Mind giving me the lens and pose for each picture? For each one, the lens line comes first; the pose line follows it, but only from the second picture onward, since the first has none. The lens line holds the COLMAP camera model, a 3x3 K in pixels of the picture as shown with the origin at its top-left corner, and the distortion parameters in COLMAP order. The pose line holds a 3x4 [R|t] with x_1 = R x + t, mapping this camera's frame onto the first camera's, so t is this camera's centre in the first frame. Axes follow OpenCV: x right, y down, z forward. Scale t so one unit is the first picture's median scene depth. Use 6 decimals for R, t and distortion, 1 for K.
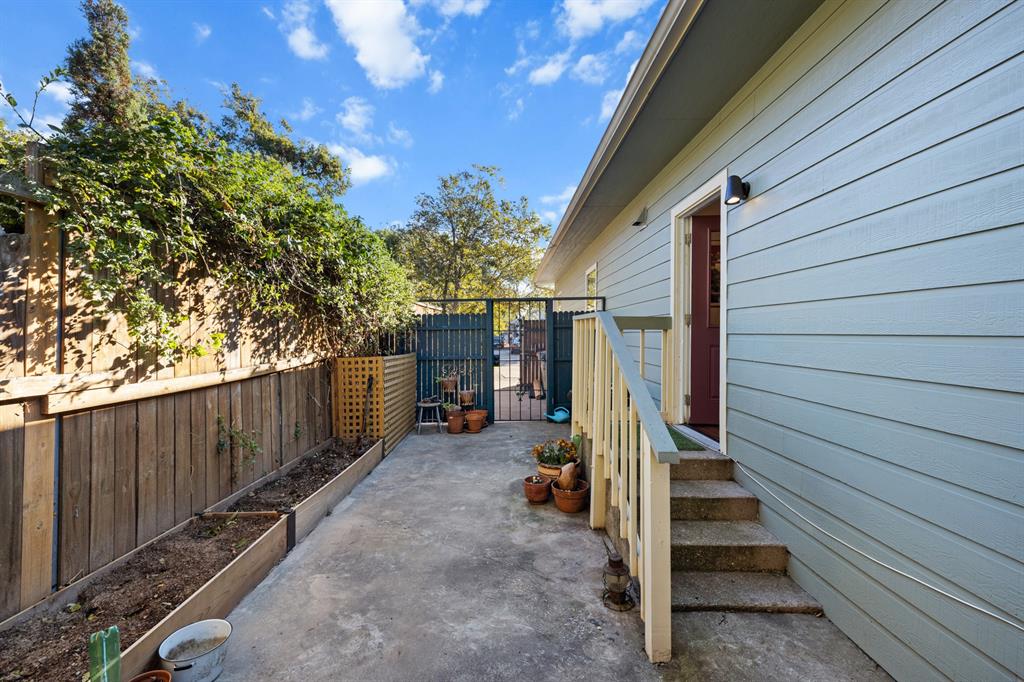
lens RADIAL K [[434.5, 0, 510.6], [0, 434.5, 336.6], [0, 0, 1]] dist [0.000440, -0.000223]
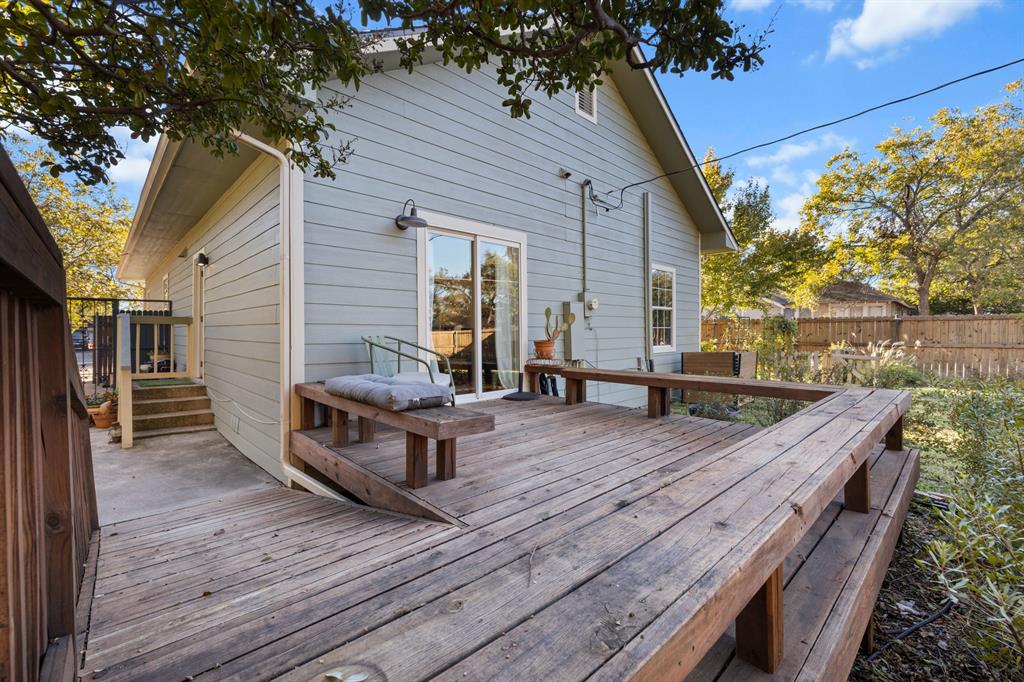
lens RADIAL K [[434.5, 0, 515.2], [0, 434.5, 335.0], [0, 0, 1]] dist [0.000440, -0.000223]
pose [[0.726043, 0.005952, 0.687624, 0.086512], [-0.001659, 0.999975, -0.006904, 0.028888], [-0.687648, 0.003872, 0.726034, -0.913962]]
